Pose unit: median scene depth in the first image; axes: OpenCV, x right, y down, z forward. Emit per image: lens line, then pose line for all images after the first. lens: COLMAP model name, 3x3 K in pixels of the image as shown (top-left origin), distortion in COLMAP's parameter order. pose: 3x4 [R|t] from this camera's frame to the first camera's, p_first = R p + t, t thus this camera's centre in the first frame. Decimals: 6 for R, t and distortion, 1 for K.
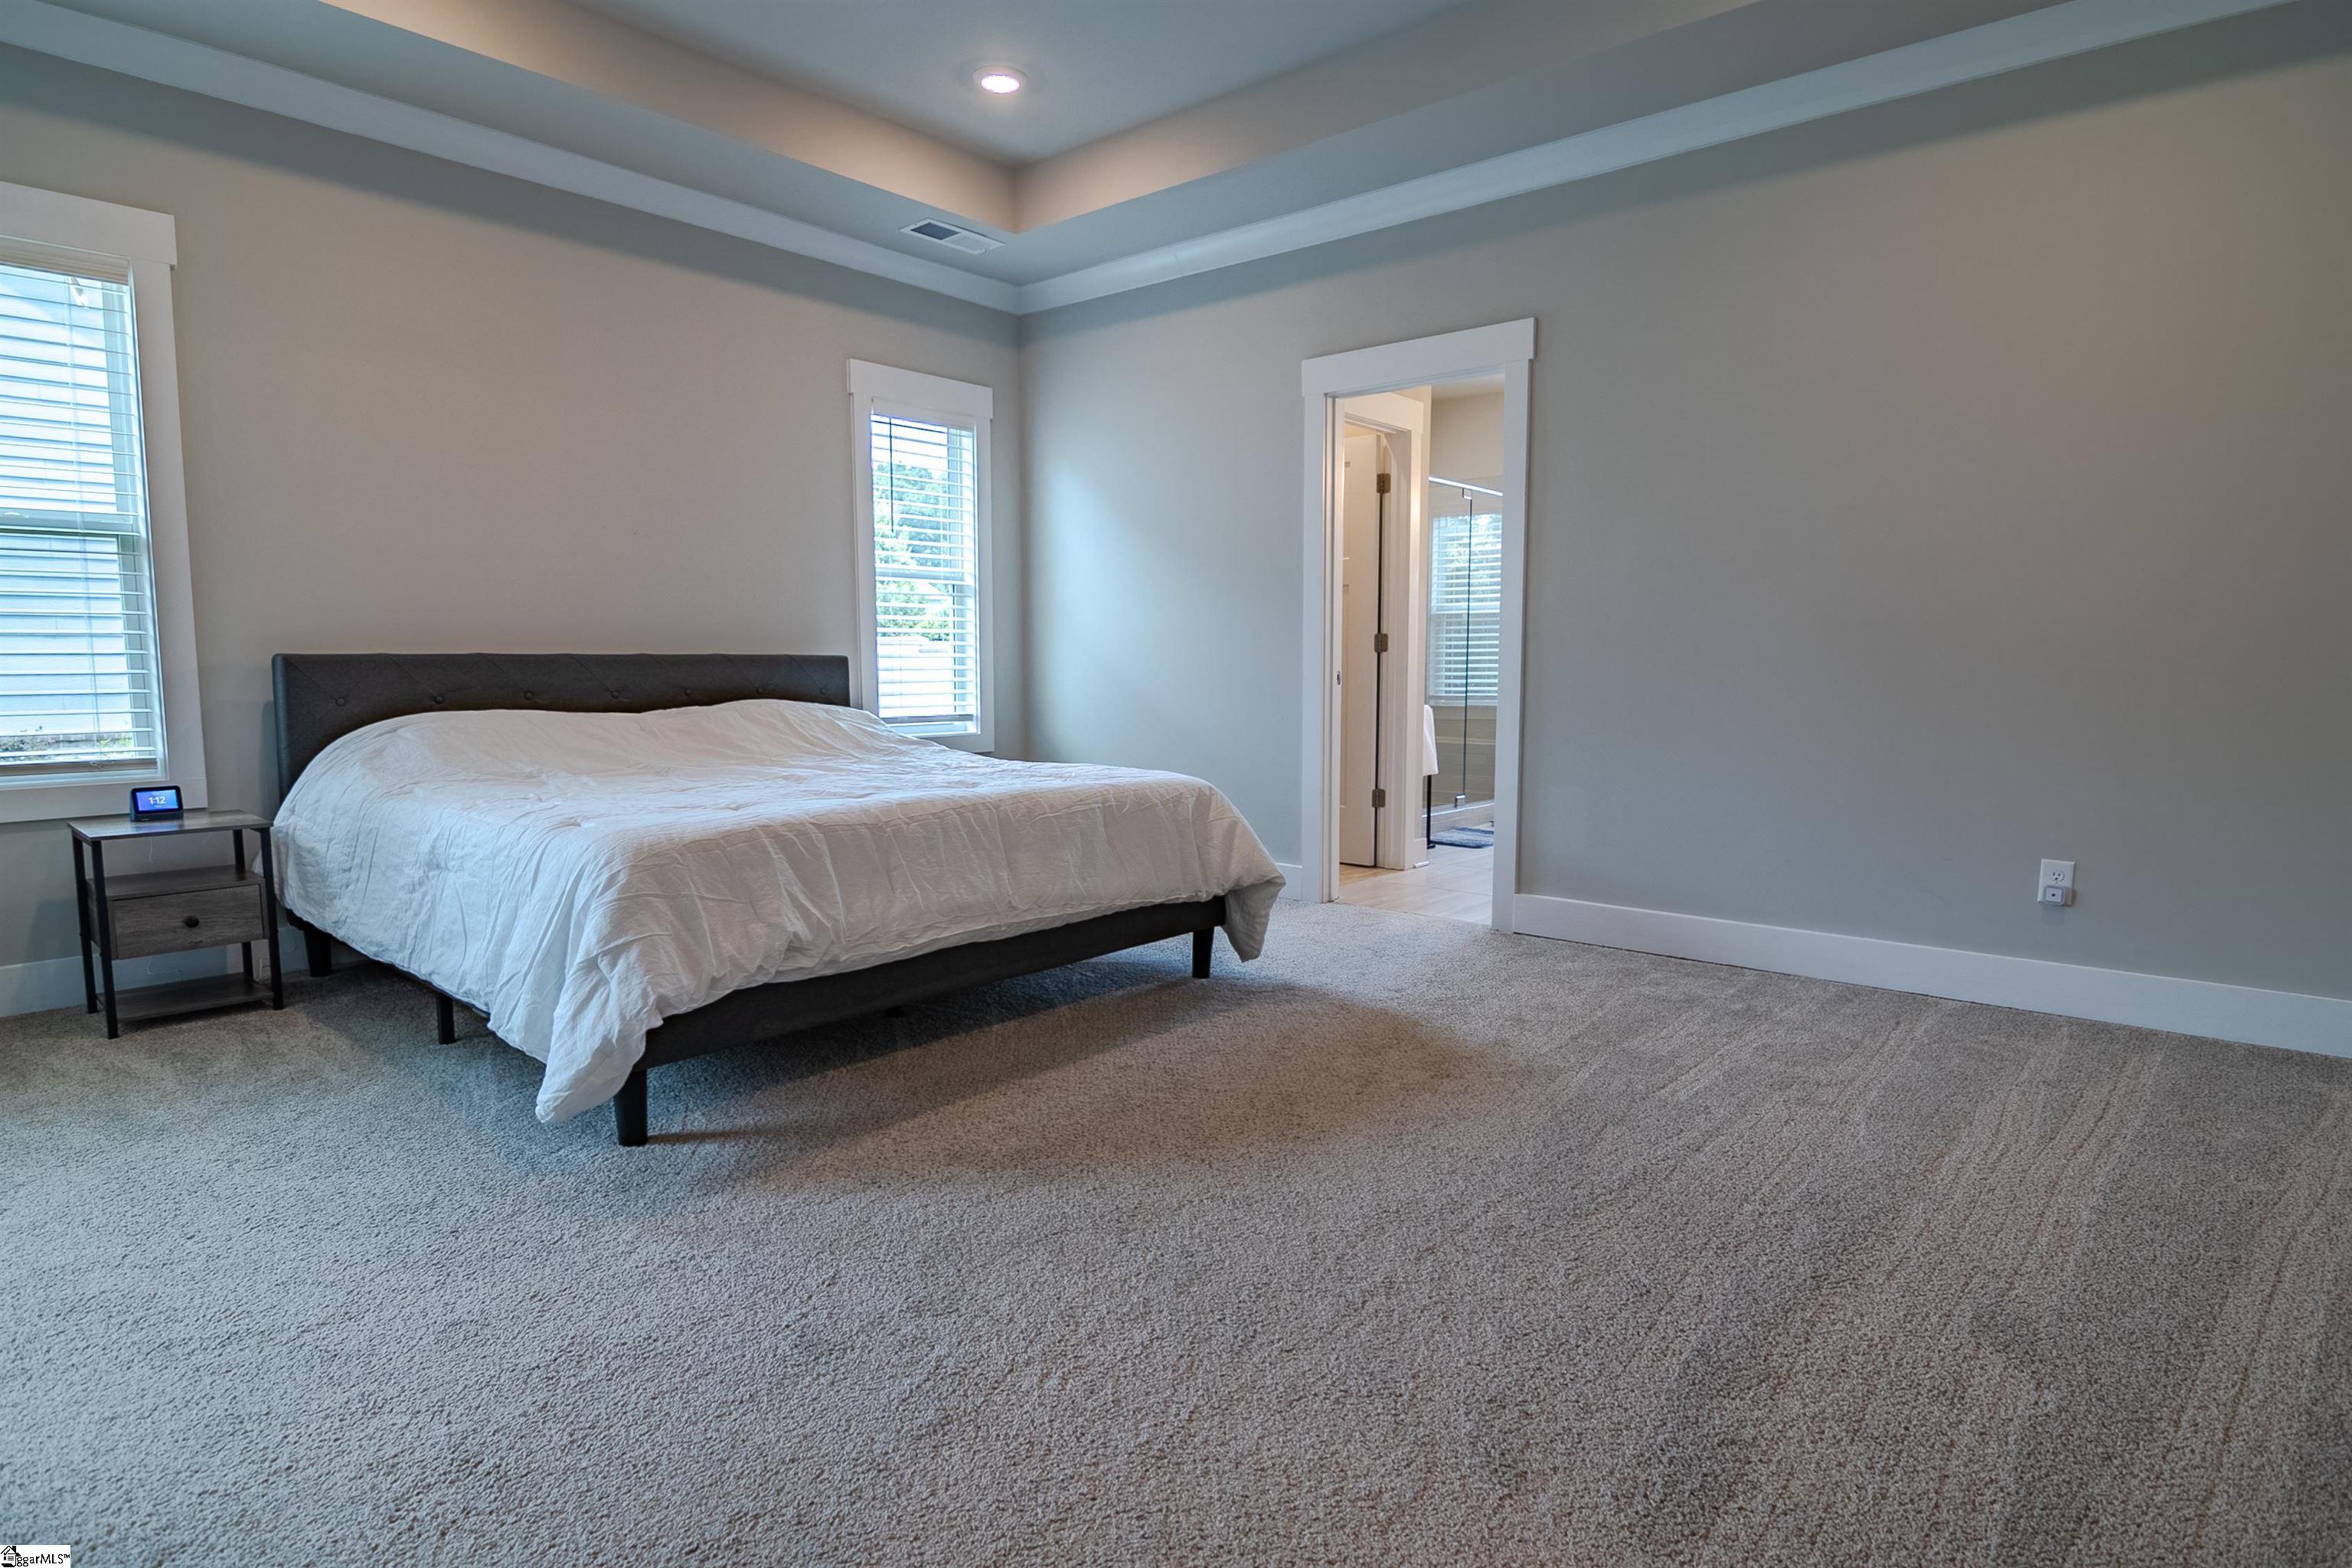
lens RADIAL K [[1257.6, 0, 1165.6], [0, 1257.6, 767.5], [0, 0, 1]] dist [-0.000659, -0.010780]
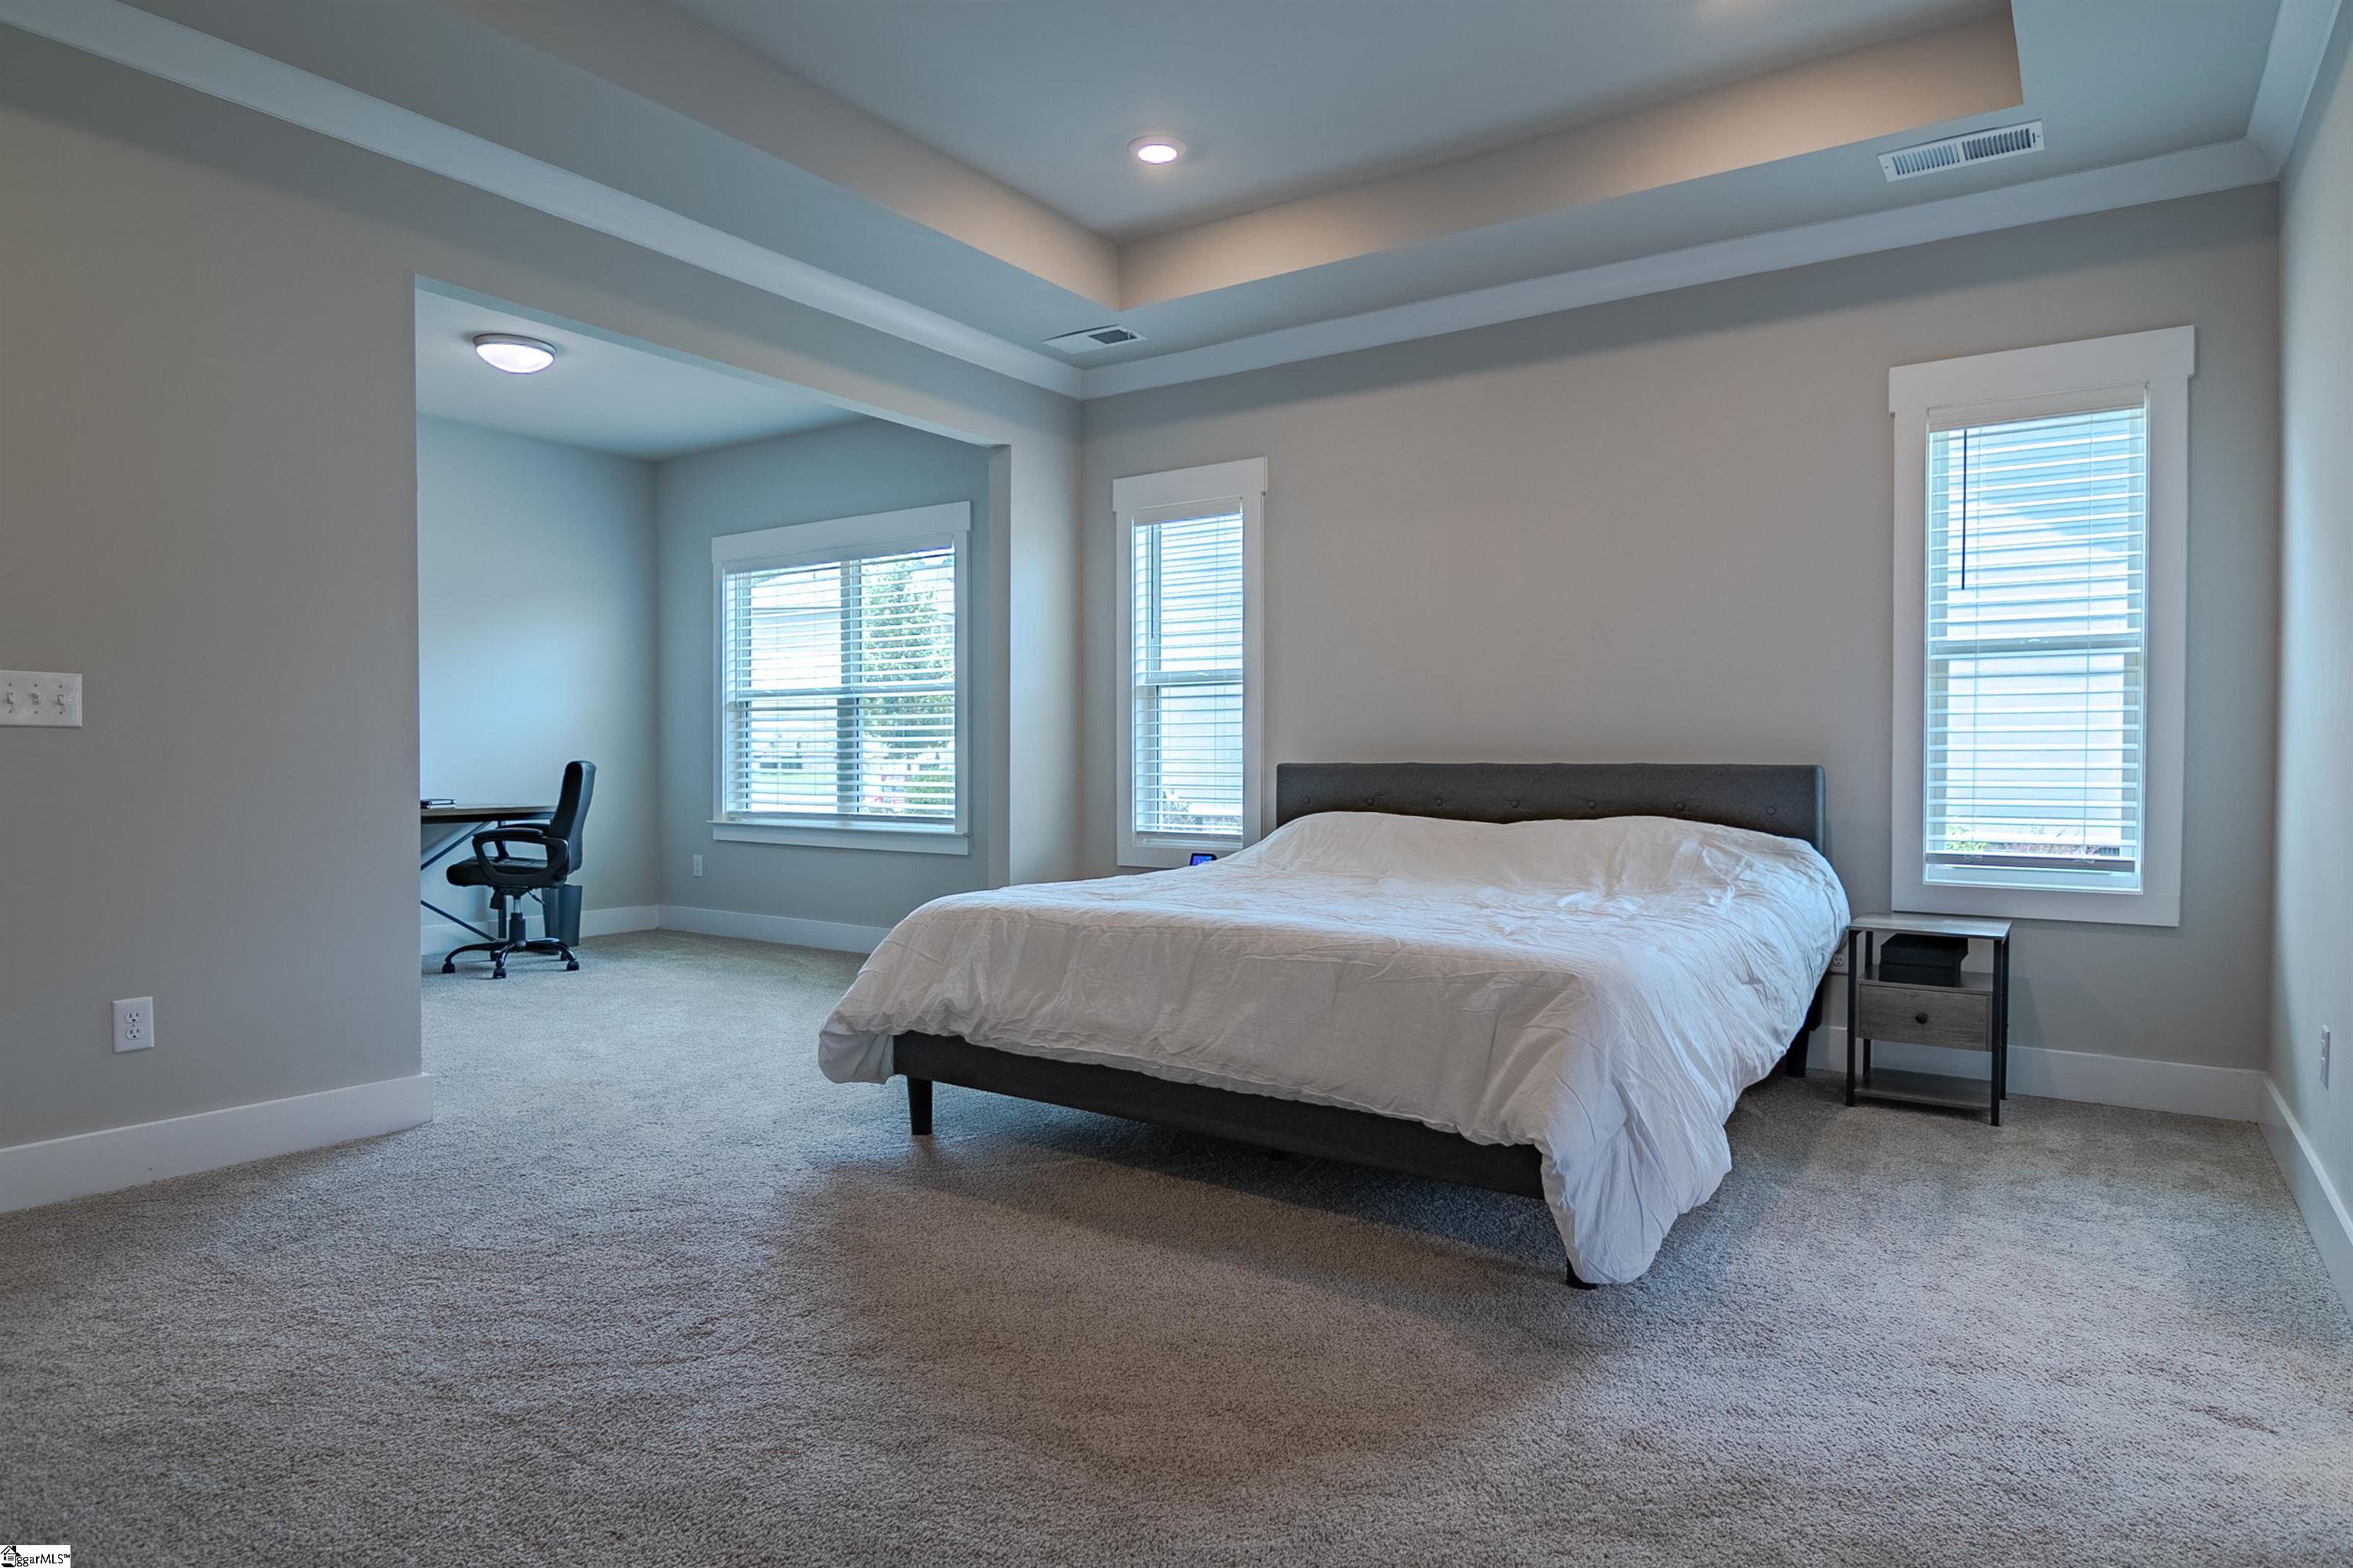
lens RADIAL K [[1258.2, 0, 1167.5], [0, 1258.2, 792.9], [0, 0, 1]] dist [-0.000659, -0.010780]
pose [[0.147236, 0.021934, -0.988858, 0.630736], [-0.091453, 0.995773, 0.008471, -0.062251], [0.984864, 0.089187, 0.148619, 0.721330]]
